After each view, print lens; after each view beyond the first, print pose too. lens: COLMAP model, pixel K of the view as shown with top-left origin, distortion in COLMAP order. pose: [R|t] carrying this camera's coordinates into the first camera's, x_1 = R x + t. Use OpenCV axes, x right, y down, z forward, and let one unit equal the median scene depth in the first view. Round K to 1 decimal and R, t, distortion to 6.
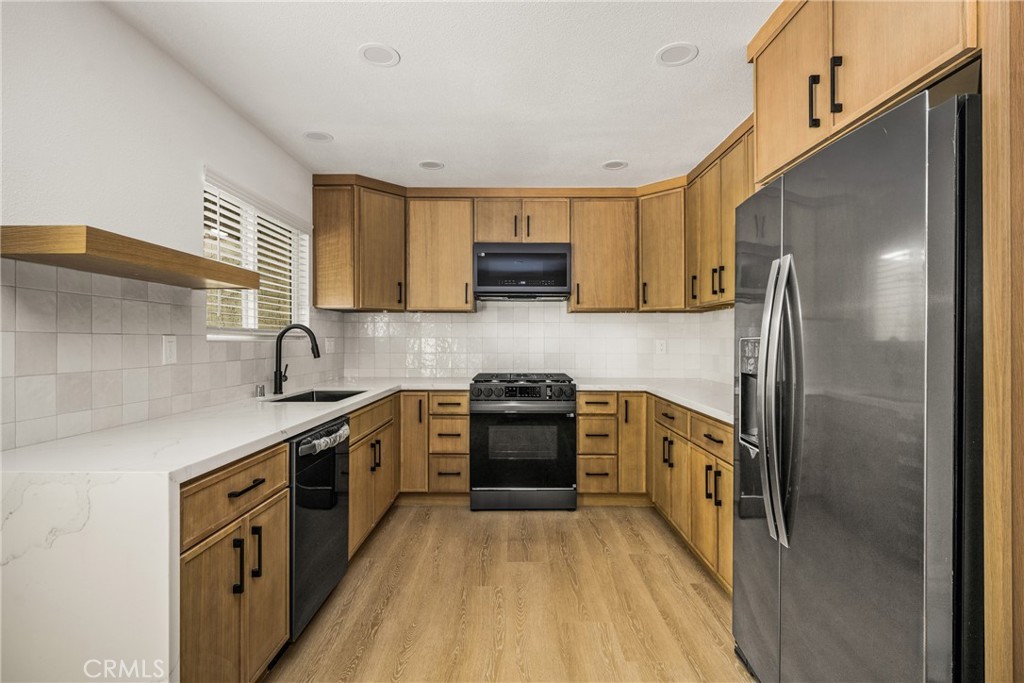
lens RADIAL K [[503.8, 0, 512.0], [0, 503.8, 341.5], [0, 0, 1]] dist [-0.000270, -0.000013]
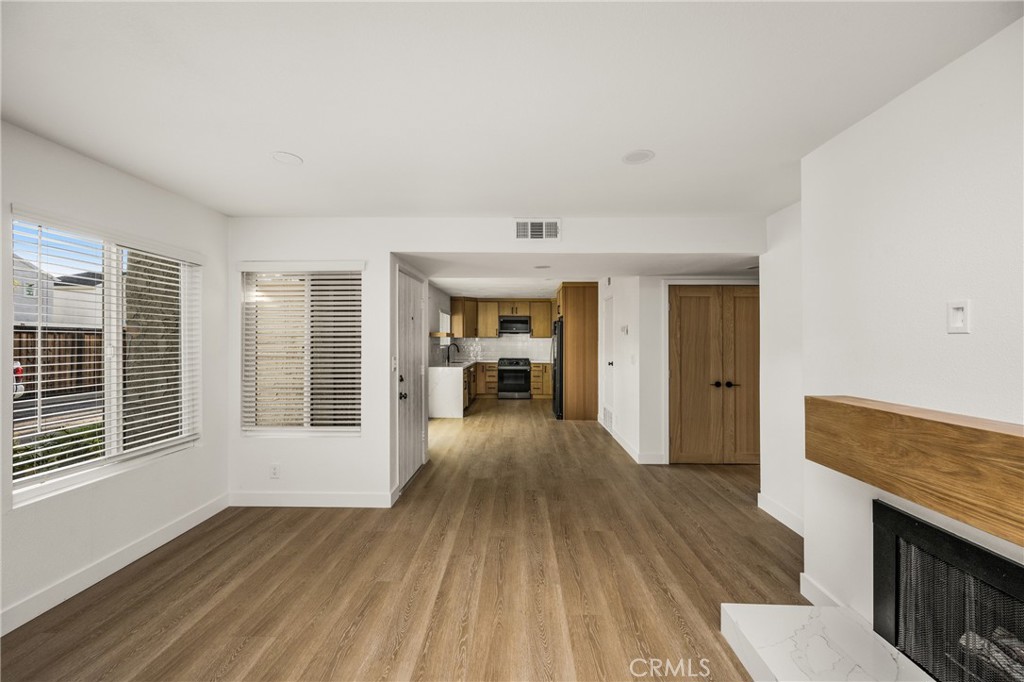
lens RADIAL K [[410.5, 0, 512.0], [0, 410.5, 341.0], [0, 0, 1]] dist [-0.000056, -0.000204]
pose [[0.999897, 0.004413, -0.013651, 0.043566], [-0.004361, 0.999983, 0.003890, -0.054352], [0.013668, -0.003830, 0.999899, -1.658916]]
